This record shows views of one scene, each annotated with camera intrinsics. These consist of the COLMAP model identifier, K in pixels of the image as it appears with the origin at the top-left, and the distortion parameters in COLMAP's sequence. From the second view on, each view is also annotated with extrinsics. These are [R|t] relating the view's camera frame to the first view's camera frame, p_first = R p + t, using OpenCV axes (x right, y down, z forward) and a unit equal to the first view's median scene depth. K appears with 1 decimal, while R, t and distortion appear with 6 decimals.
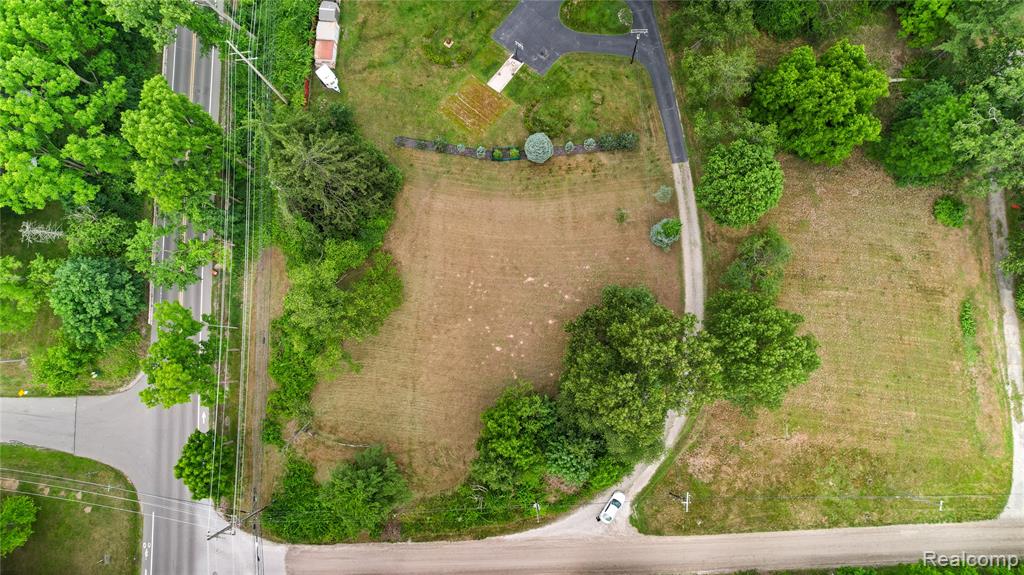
lens RADIAL K [[657.7, 0, 512.4], [0, 657.7, 293.6], [0, 0, 1]] dist [-0.029062, 0.019471]
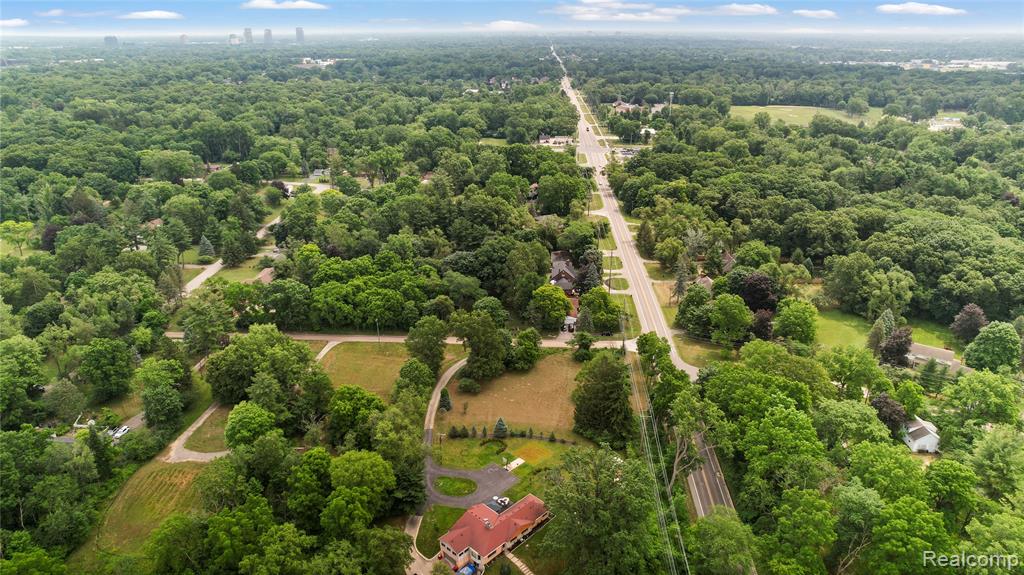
lens RADIAL K [[657.7, 0, 507.3], [0, 657.7, 287.0], [0, 0, 1]] dist [-0.029062, 0.019471]
pose [[-0.994590, -0.014318, 0.102882, -0.175028], [0.103160, -0.252075, 0.962194, -2.016155], [0.012157, 0.967602, 0.252188, 0.116598]]
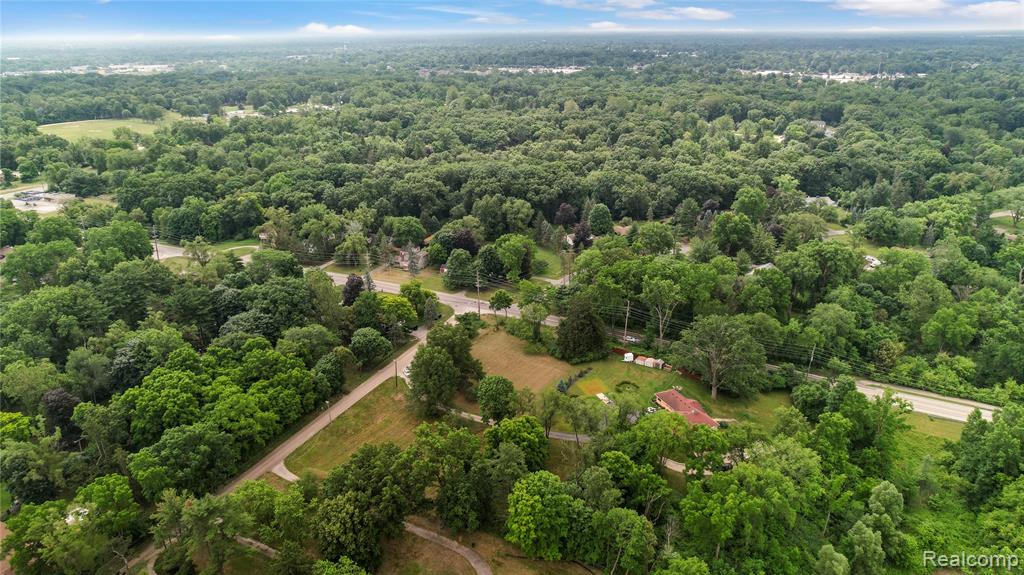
lens RADIAL K [[657.7, 0, 512.9], [0, 657.7, 287.4], [0, 0, 1]] dist [-0.029062, 0.019471]
pose [[-0.460516, 0.348635, -0.816320, 1.783277], [-0.878808, -0.049580, 0.474593, -1.110583], [0.124987, 0.935946, 0.329215, -0.034775]]
